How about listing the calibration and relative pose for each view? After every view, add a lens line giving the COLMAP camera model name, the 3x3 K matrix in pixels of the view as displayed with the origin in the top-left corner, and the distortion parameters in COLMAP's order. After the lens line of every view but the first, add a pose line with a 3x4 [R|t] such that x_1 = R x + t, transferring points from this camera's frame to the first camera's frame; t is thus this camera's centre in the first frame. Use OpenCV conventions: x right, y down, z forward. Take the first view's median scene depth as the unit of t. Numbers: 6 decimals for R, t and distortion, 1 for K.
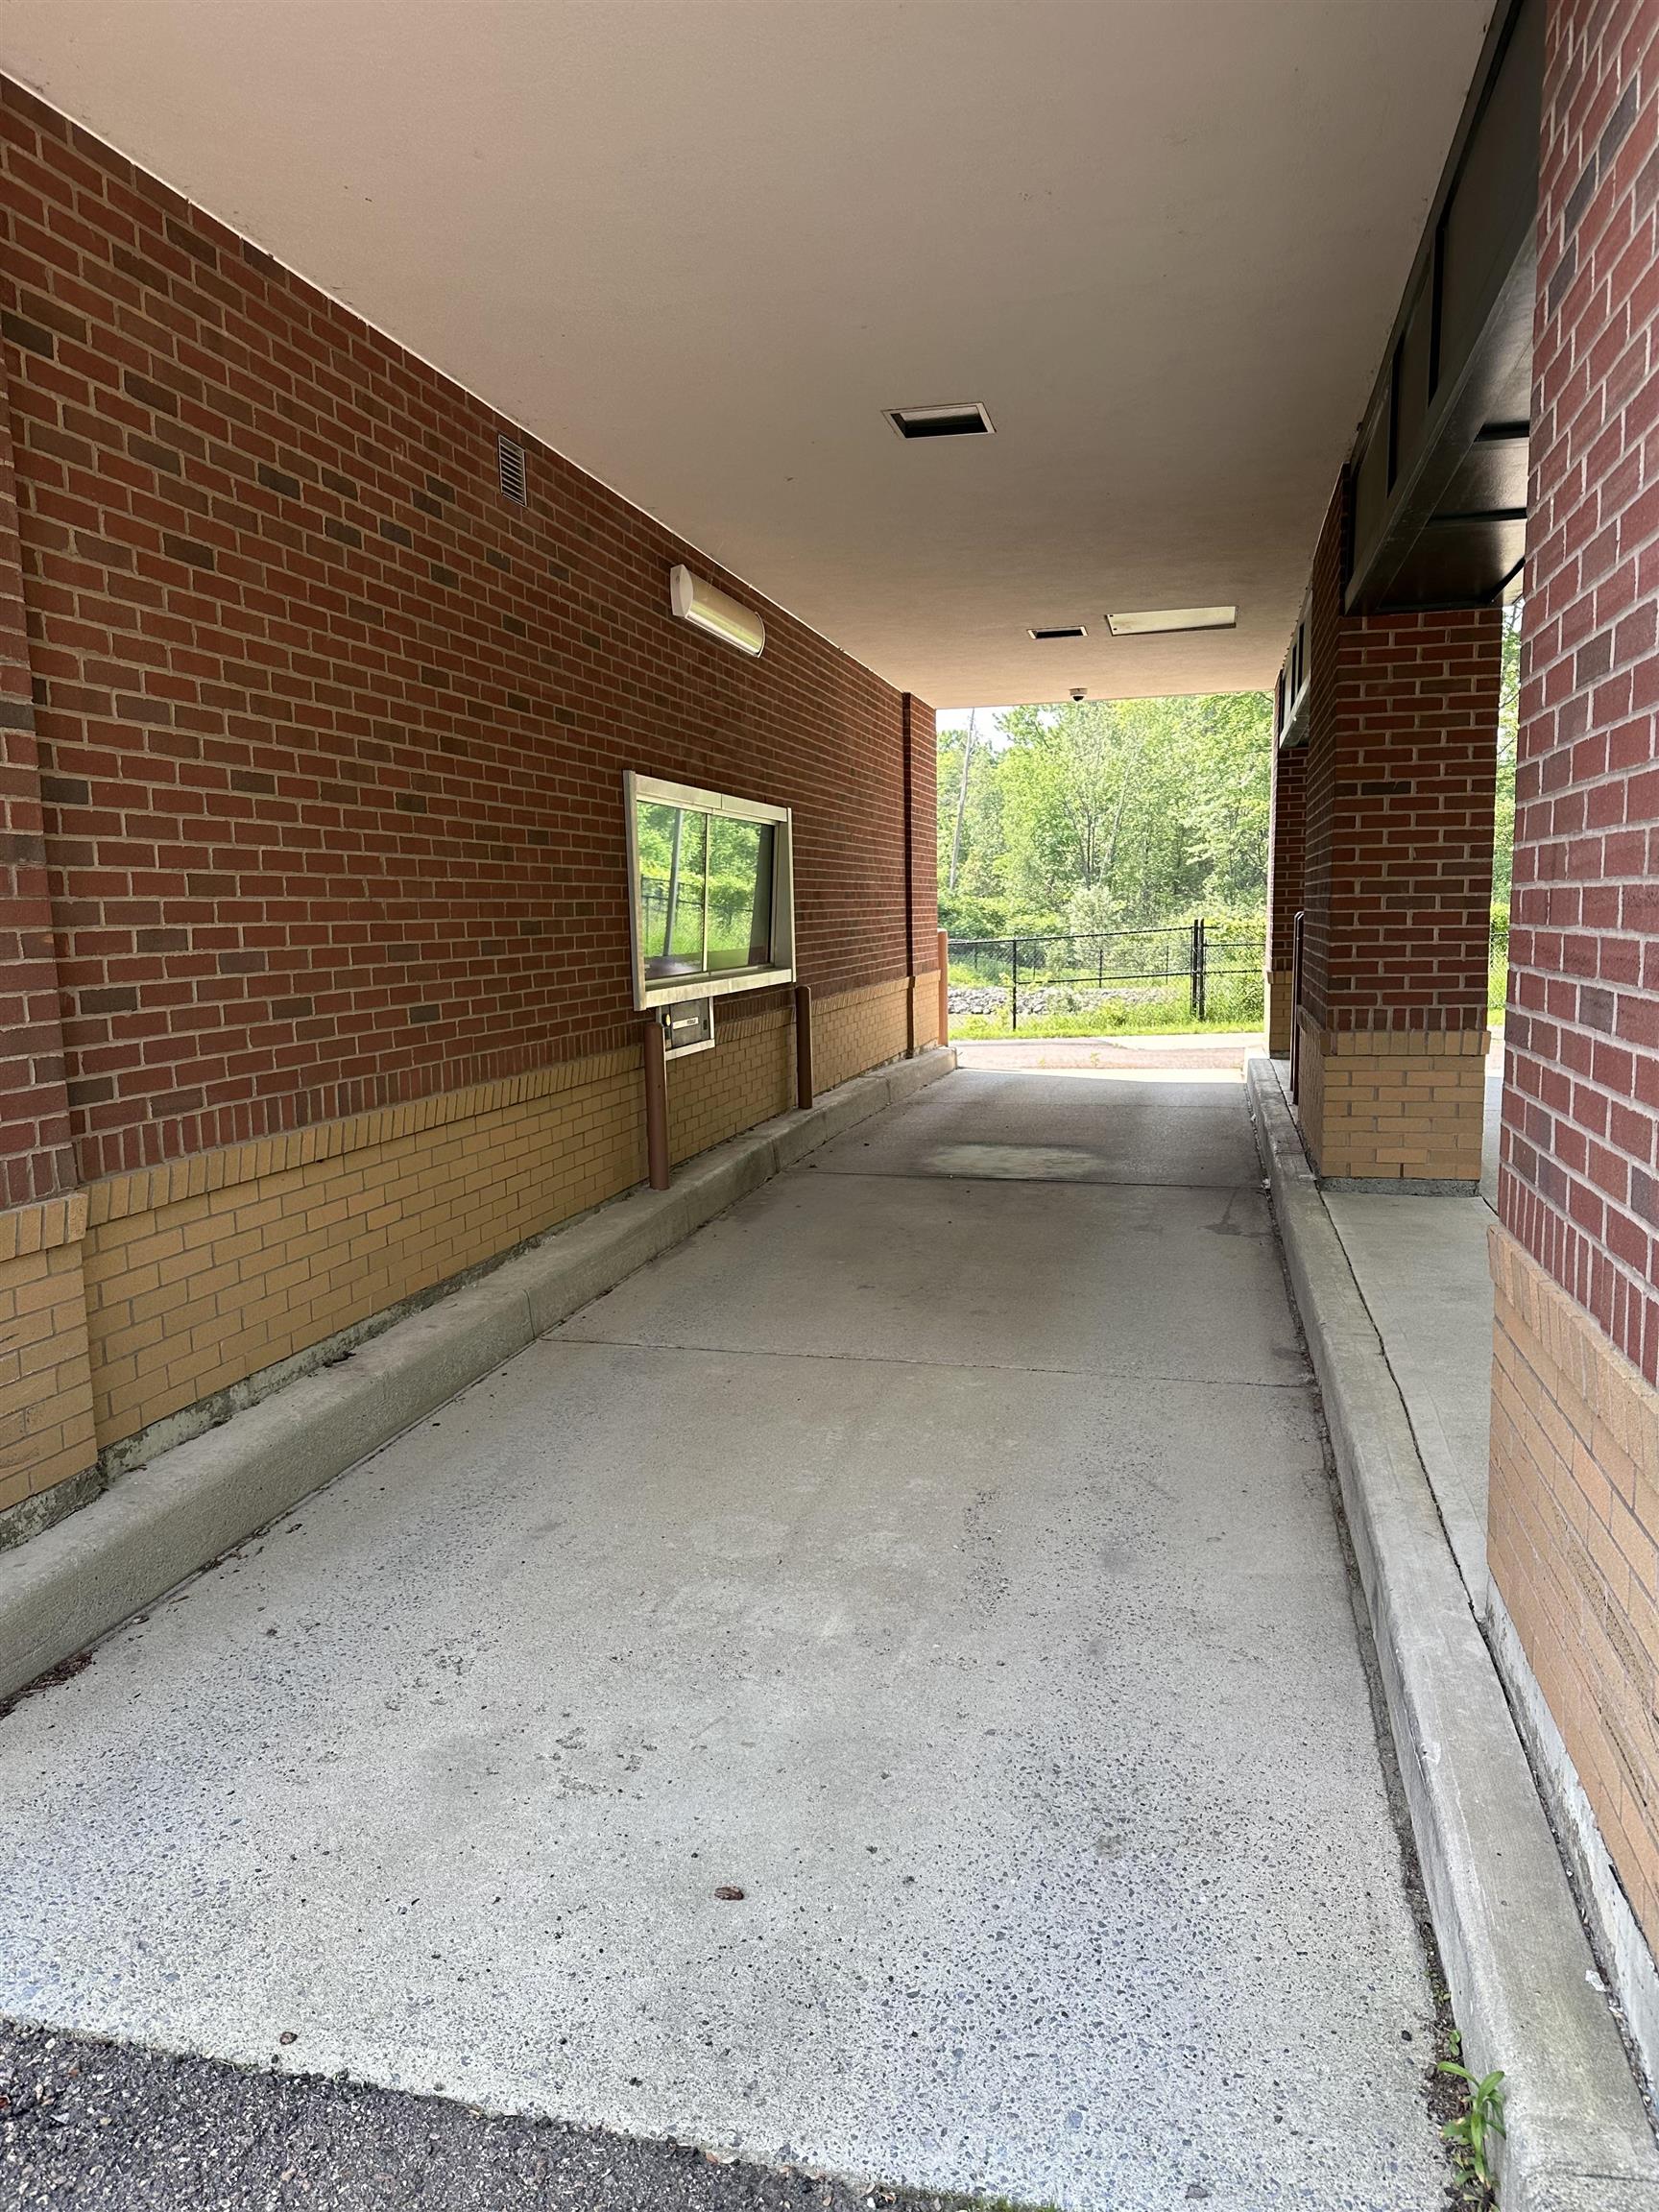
lens RADIAL K [[1521.2, 0, 827.3], [0, 1521.2, 1118.9], [0, 0, 1]] dist [0.130167, -0.219332]
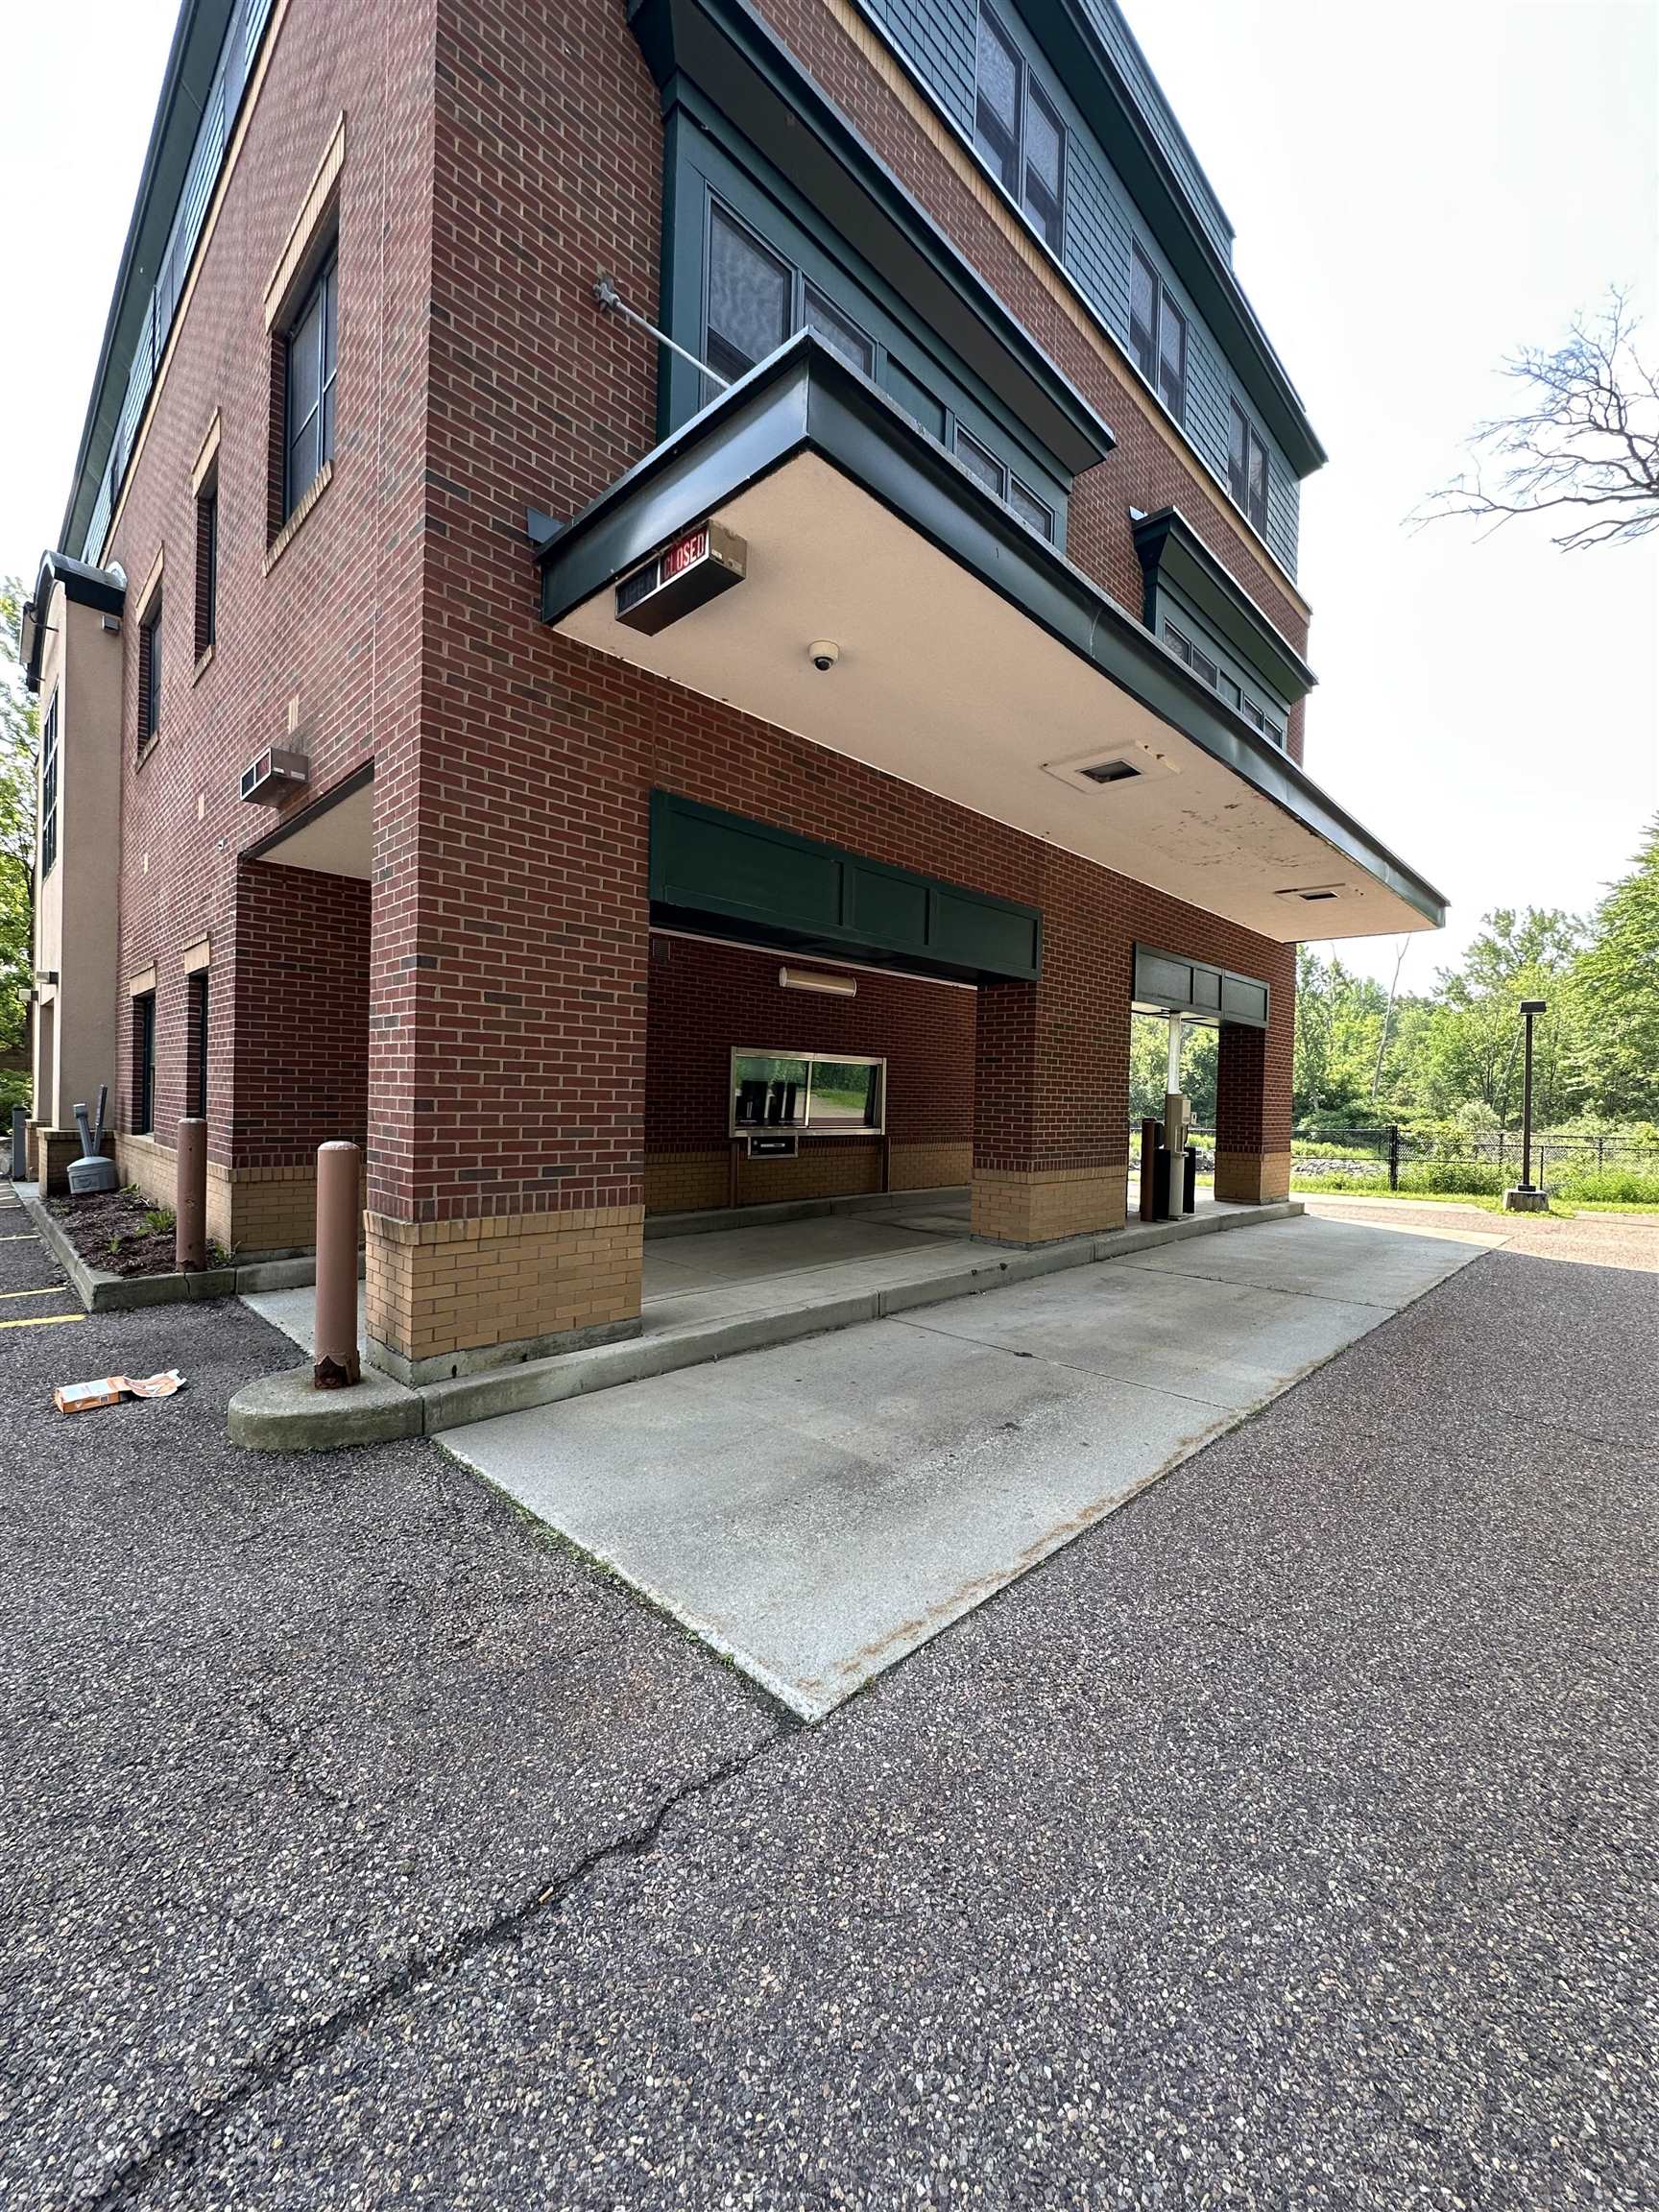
lens RADIAL K [[876.2, 0, 829.5], [0, 876.2, 1106.0], [0, 0, 1]] dist [0.000115, 0.000000]
pose [[0.859796, 0.047767, -0.508398, 0.563278], [-0.111600, 0.989124, -0.095803, -0.000982], [0.498293, 0.139108, 0.855776, -0.131116]]
